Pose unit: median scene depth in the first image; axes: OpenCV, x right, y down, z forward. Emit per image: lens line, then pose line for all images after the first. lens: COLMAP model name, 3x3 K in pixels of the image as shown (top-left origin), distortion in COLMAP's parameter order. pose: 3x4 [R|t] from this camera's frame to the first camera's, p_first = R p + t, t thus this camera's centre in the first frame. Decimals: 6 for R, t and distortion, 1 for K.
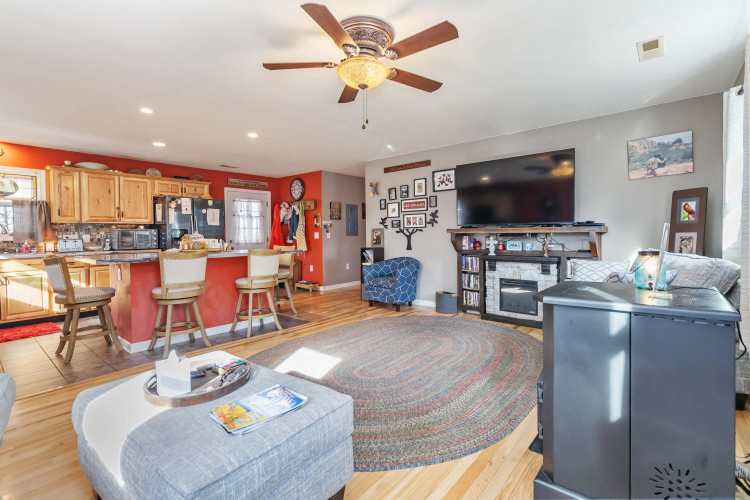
lens RADIAL K [[352.2, 0, 376.4], [0, 352.2, 233.9], [0, 0, 1]] dist [0.001214, 0.000290]
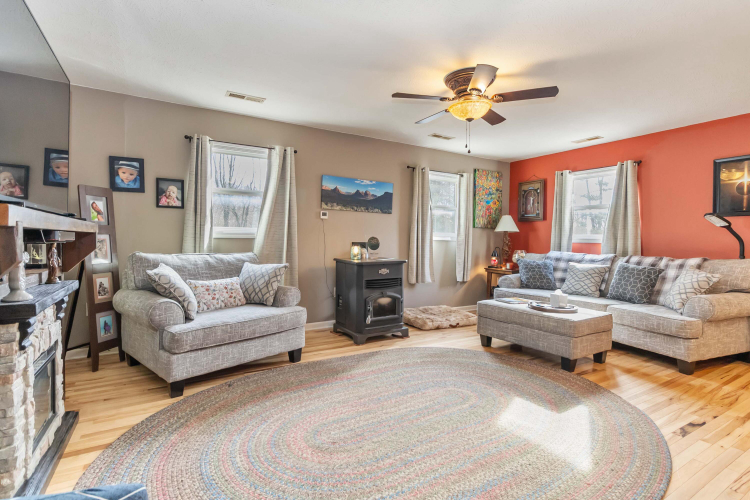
lens RADIAL K [[371.9, 0, 385.3], [0, 371.9, 239.0], [0, 0, 1]] dist [0.000117, 0.000124]
pose [[-0.948909, -0.001310, 0.315547, -0.071335], [-0.002741, 0.999988, -0.004090, 0.005671], [-0.315537, -0.004745, -0.948901, 1.006605]]
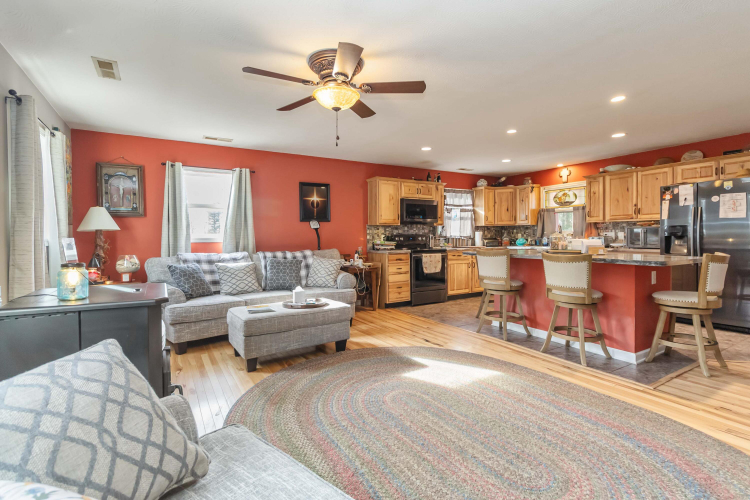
lens RADIAL K [[352.2, 0, 376.4], [0, 352.2, 233.9], [0, 0, 1]] dist [0.001214, 0.000290]
pose [[-0.323880, 0.008882, -0.946056, 0.429409], [0.015034, 0.999878, 0.004240, -0.008313], [0.945979, -0.012850, -0.323974, 0.638105]]
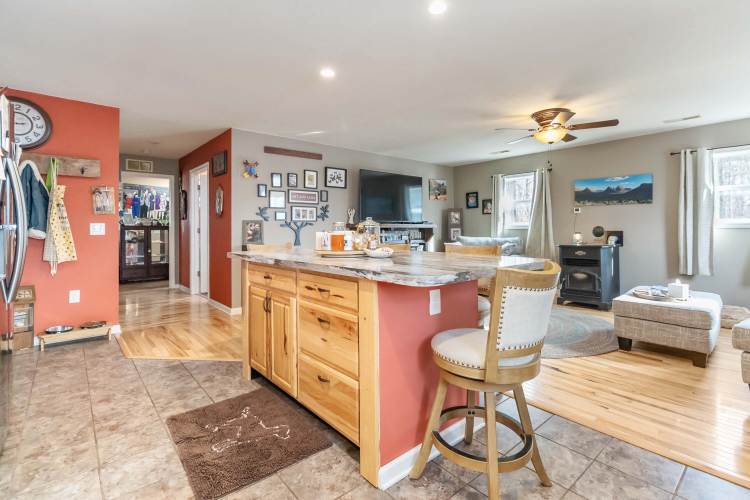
lens RADIAL K [[352.2, 0, 376.4], [0, 352.2, 233.9], [0, 0, 1]] dist [0.001214, 0.000290]
pose [[0.164156, -0.004231, 0.986425, -0.806245], [0.001579, 0.999991, 0.004026, 0.012964], [-0.986433, 0.000896, 0.164161, 0.677104]]
